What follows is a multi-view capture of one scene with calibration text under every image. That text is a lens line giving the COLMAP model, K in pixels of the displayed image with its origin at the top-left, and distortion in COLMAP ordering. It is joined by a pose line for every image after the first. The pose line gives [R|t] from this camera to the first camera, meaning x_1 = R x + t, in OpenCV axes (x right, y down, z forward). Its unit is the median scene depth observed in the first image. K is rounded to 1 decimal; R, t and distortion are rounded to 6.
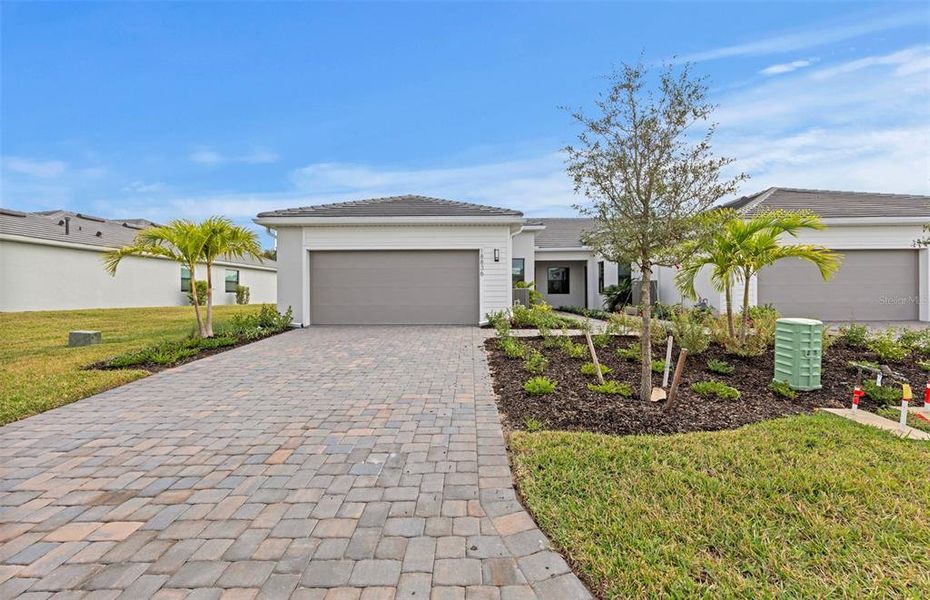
lens RADIAL K [[344.3, 0, 465.9], [0, 344.3, 294.2], [0, 0, 1]] dist [0.010403, -0.000063]
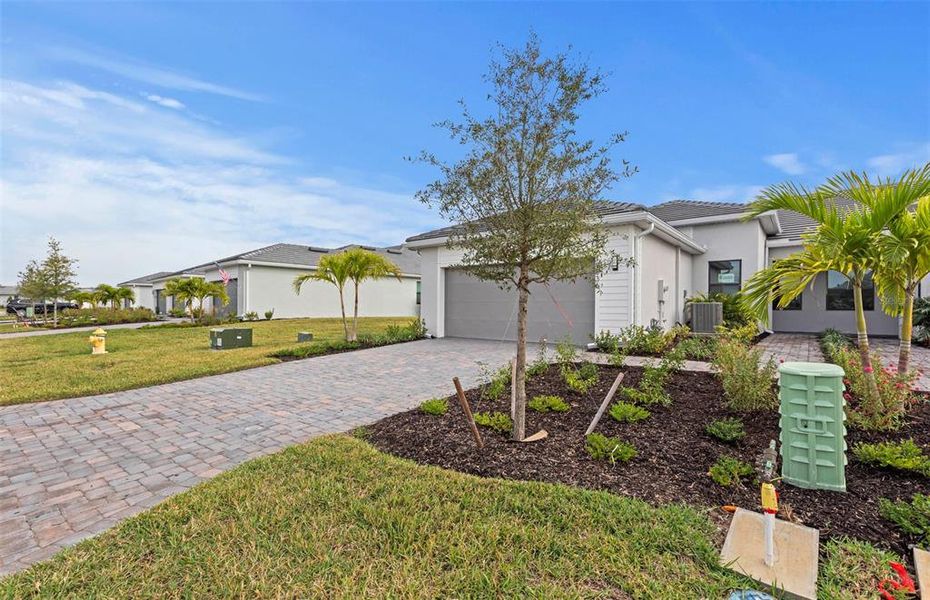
lens RADIAL K [[390.8, 0, 465.0], [0, 390.8, 300.0], [0, 0, 1]] dist [0.011471, -0.000029]
pose [[0.809135, -0.001654, -0.587620, 0.344822], [-0.008530, 0.999858, -0.014560, -0.008962], [0.587561, 0.016793, 0.809006, 0.047975]]
